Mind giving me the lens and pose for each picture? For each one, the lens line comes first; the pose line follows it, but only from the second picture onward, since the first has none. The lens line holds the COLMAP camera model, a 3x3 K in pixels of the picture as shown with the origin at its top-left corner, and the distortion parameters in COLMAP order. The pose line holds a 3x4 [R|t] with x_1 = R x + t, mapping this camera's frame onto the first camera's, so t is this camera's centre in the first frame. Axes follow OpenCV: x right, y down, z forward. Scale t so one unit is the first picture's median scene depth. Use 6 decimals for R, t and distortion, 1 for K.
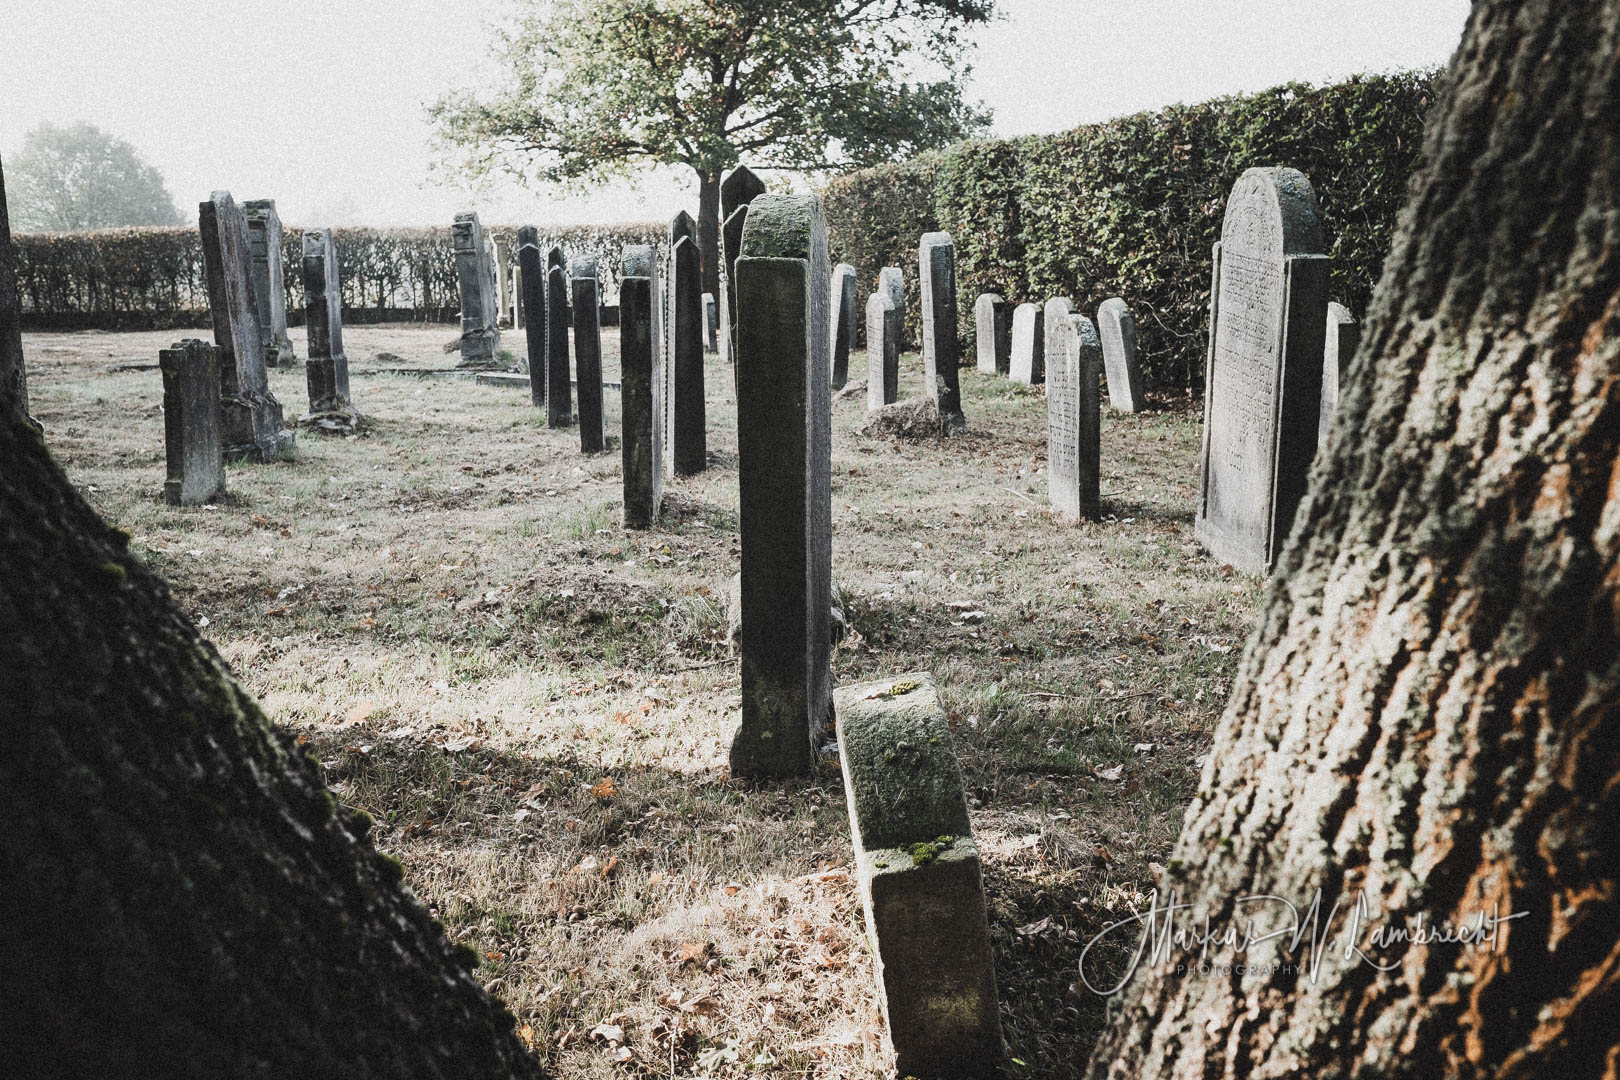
lens RADIAL K [[1658.6, 0, 810.0], [0, 1658.6, 540.0], [0, 0, 1]] dist [-0.000157, 0.013806]
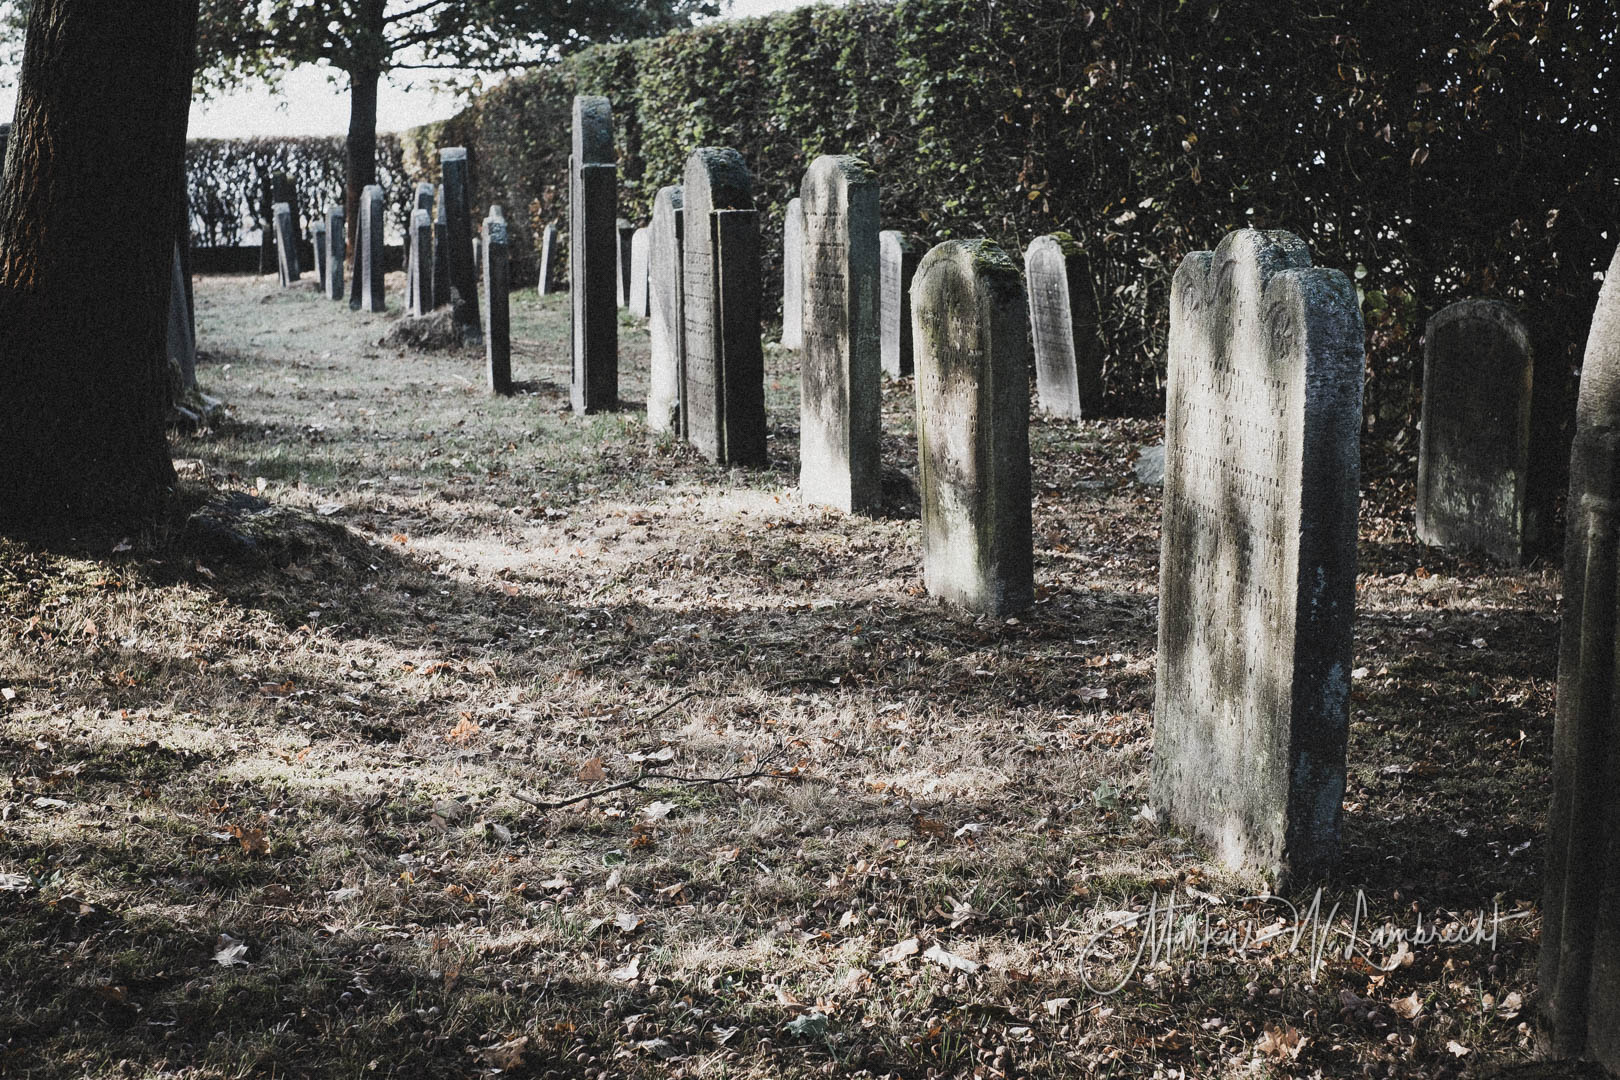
lens RADIAL K [[2569.9, 0, 810.0], [0, 2569.9, 540.0], [0, 0, 1]] dist [-0.027149, 0.024849]
pose [[0.997677, -0.003940, 0.068002, 0.115480], [0.006228, 0.999420, -0.033467, 0.066886], [-0.067830, 0.033812, 0.997124, -0.353328]]
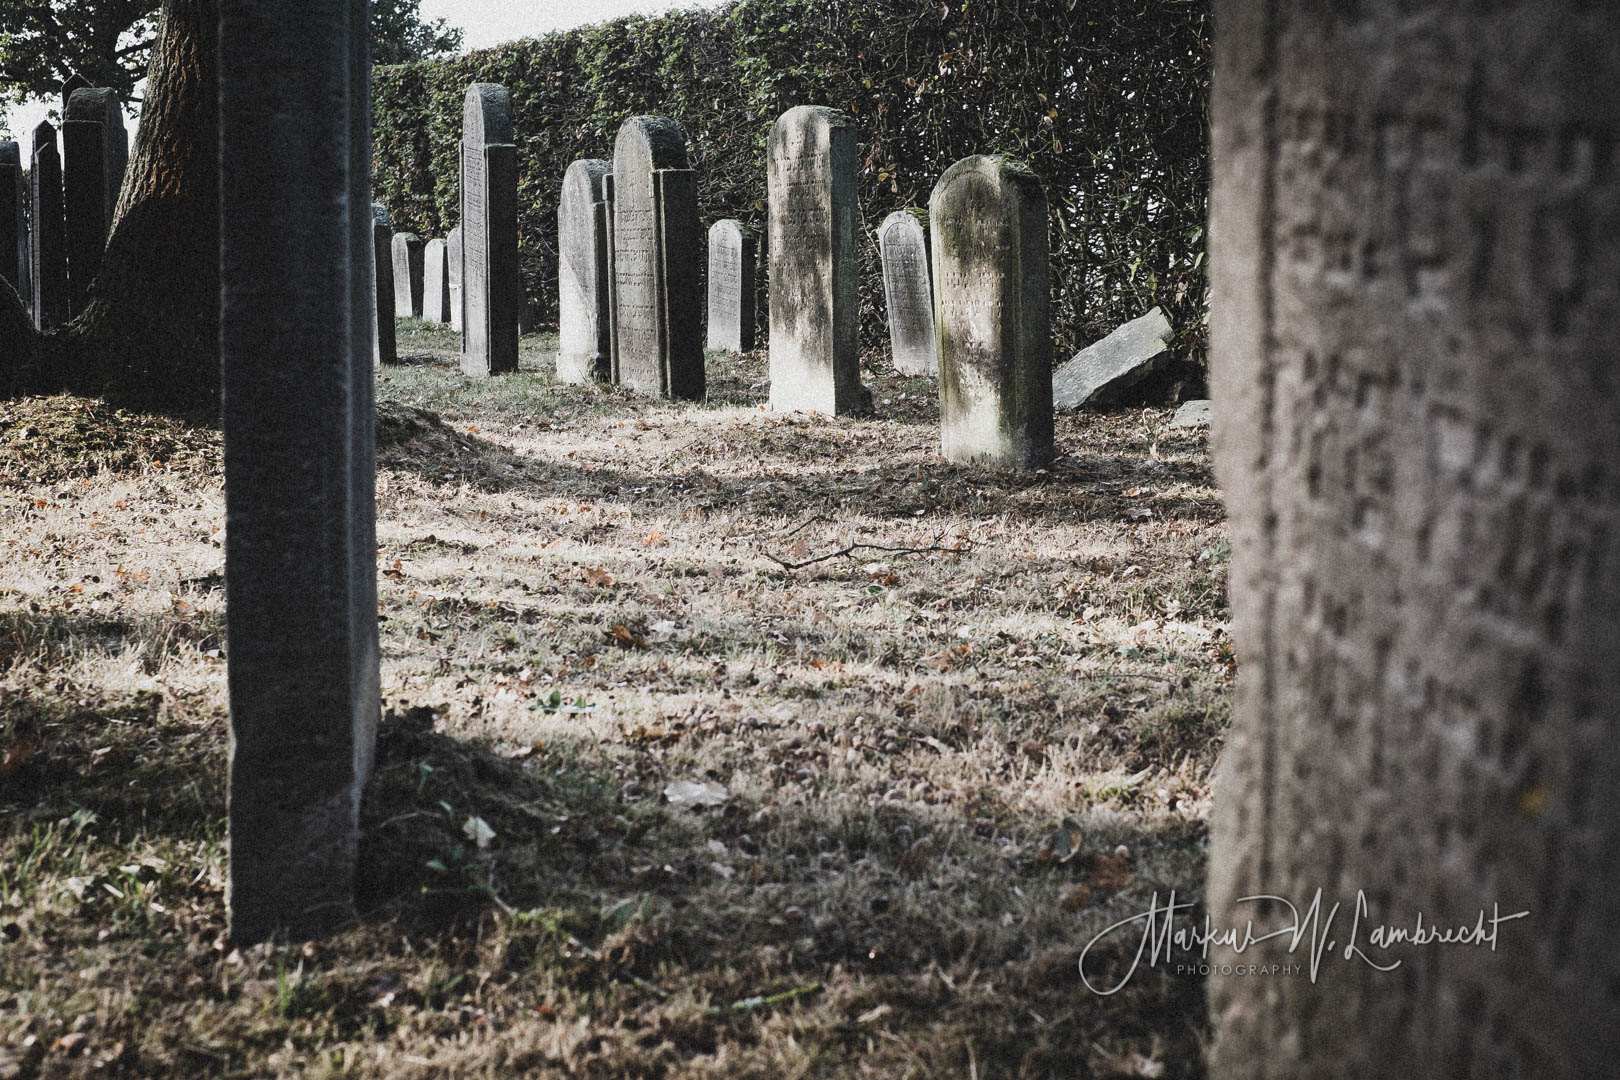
lens RADIAL K [[2569.9, 0, 810.0], [0, 2569.9, 540.0], [0, 0, 1]] dist [-0.027149, 0.024849]
pose [[0.979550, -0.023278, 0.199851, 0.040468], [0.034444, 0.998023, -0.052574, 0.100905], [-0.198232, 0.058382, 0.978415, -0.409186]]
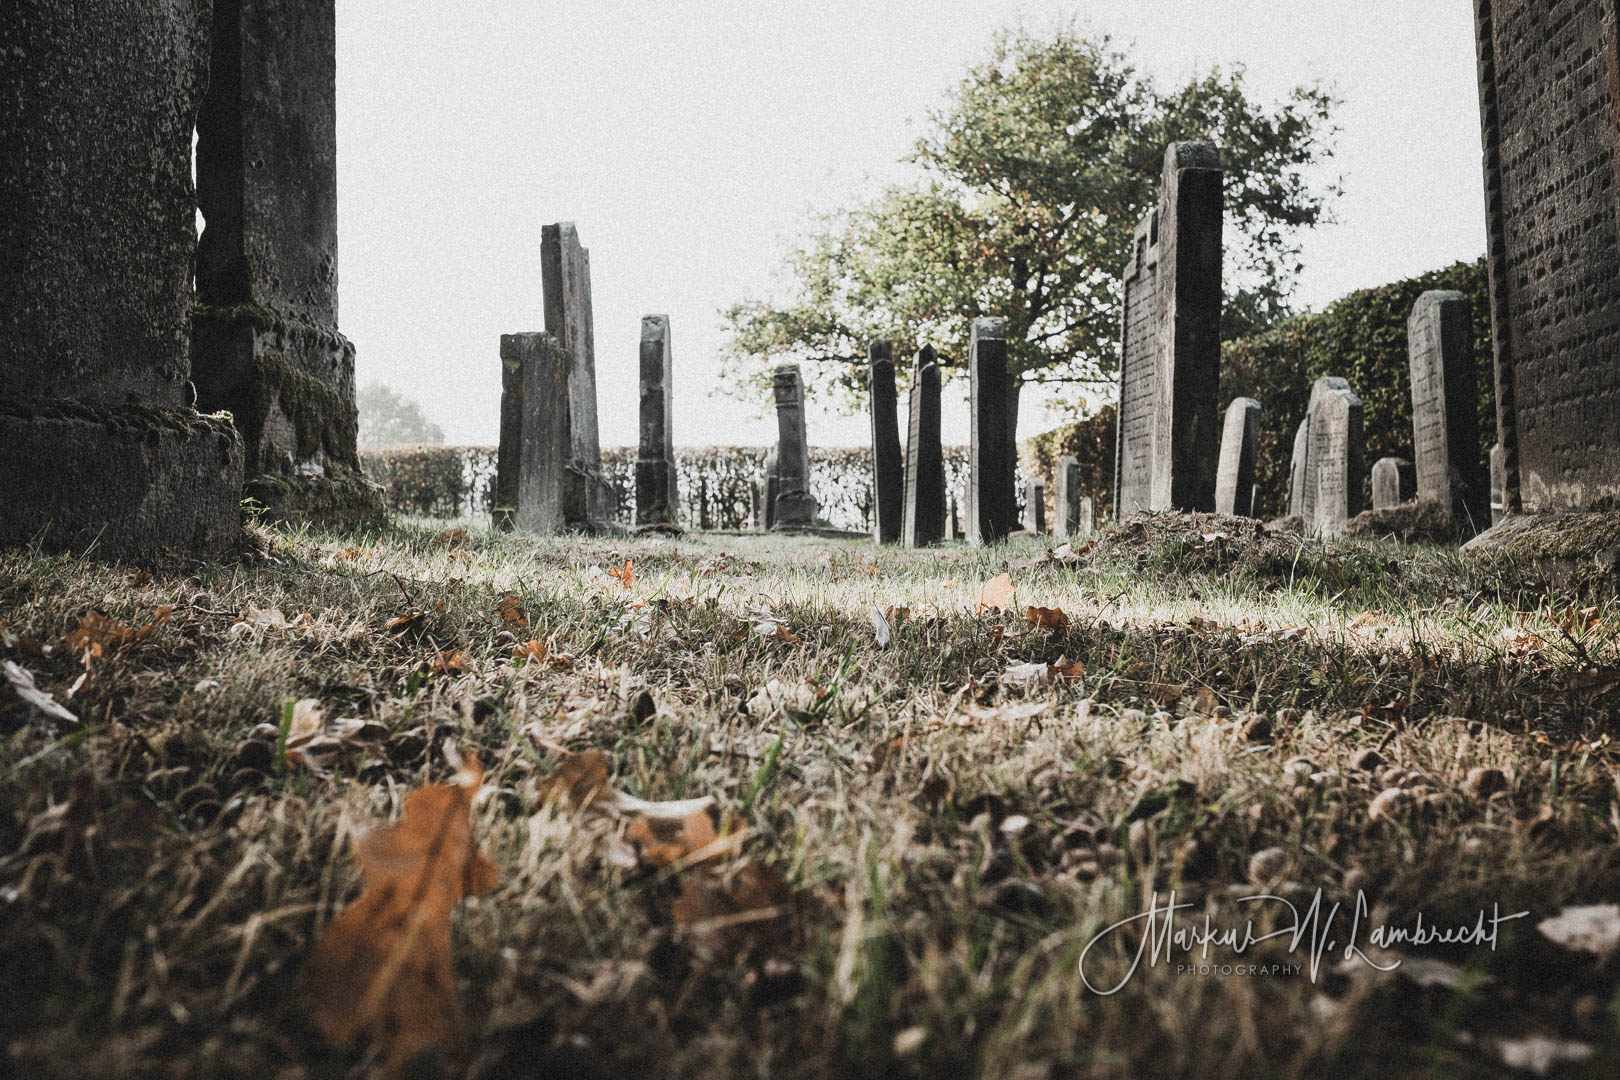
lens RADIAL K [[1658.6, 0, 810.0], [0, 1658.6, 540.0], [0, 0, 1]] dist [-0.000157, 0.013806]
pose [[0.989503, 0.015335, -0.143697, -0.063134], [-0.038685, 0.986172, -0.161147, 0.041899], [0.139239, 0.165014, 0.976413, 0.131316]]
